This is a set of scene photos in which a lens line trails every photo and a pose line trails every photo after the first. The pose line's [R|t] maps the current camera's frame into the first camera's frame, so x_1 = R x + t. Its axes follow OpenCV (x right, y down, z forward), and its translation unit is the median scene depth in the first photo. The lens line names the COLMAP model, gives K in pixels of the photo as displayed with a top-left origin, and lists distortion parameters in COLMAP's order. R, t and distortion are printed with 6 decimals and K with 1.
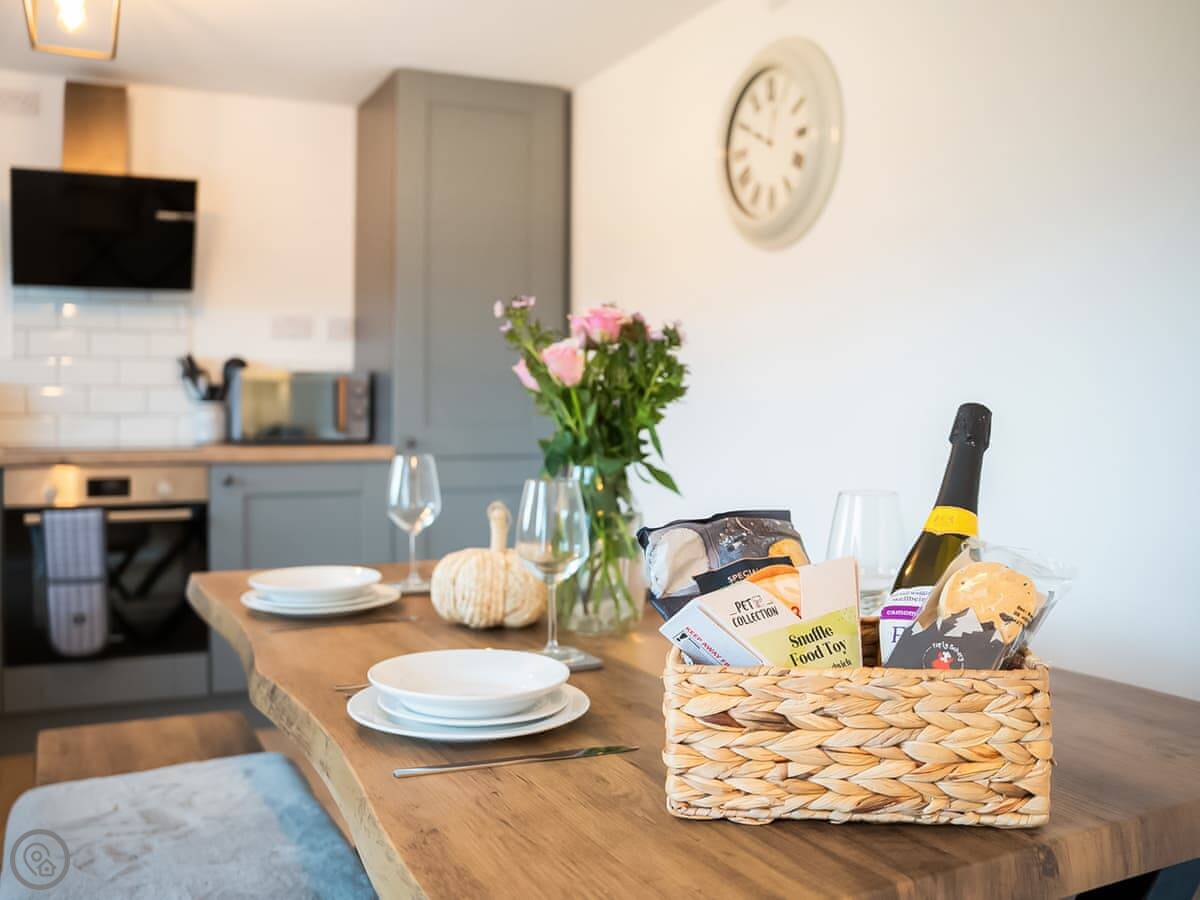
lens RADIAL K [[1103.2, 0, 602.4], [0, 1103.2, 418.1], [0, 0, 1]] dist [-0.113360, 0.009936]
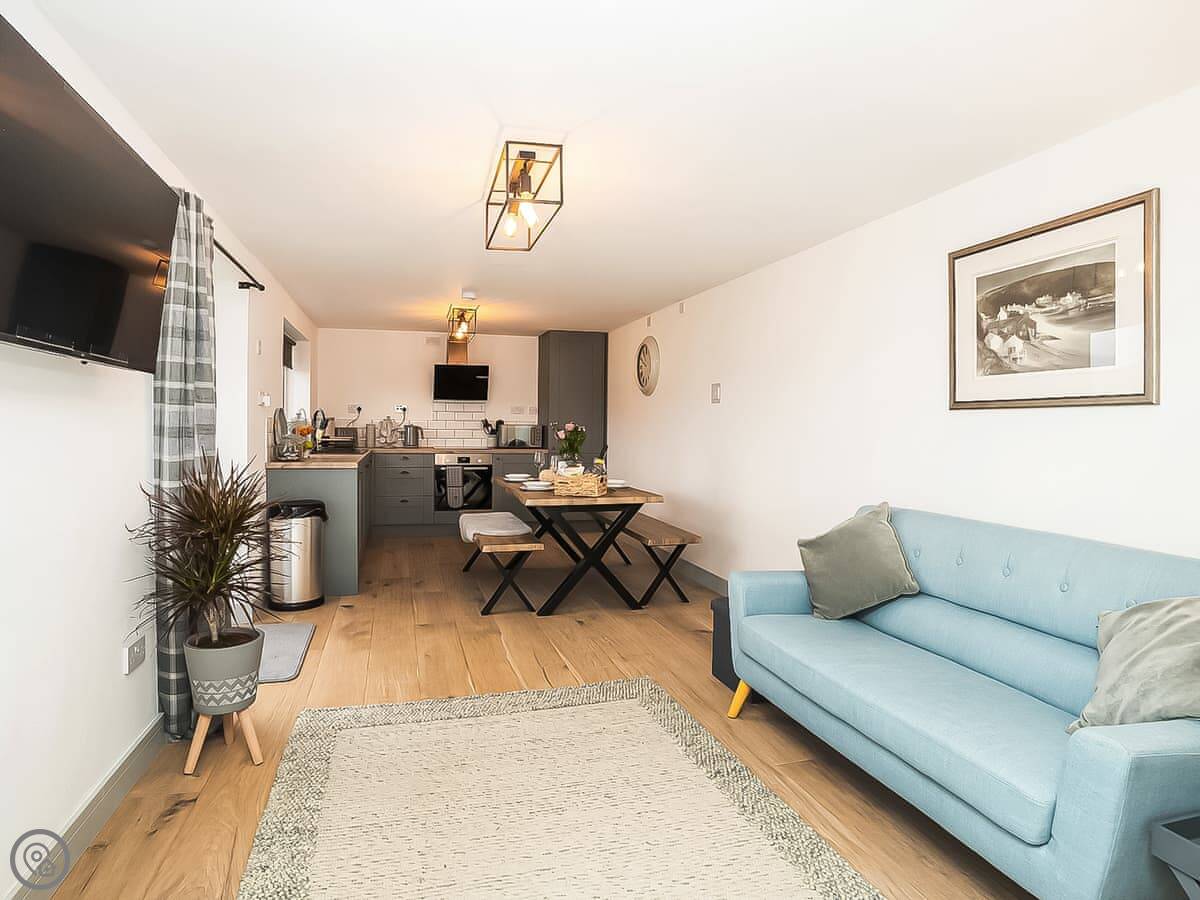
lens RADIAL K [[696.8, 0, 553.5], [0, 696.8, 427.1], [0, 0, 1]] dist [-0.077402, 0.053233]
pose [[0.972126, 0.008369, -0.234312, 0.485000], [-0.010196, 0.999926, -0.006584, -0.042449], [0.234239, 0.008789, 0.972139, -1.567255]]
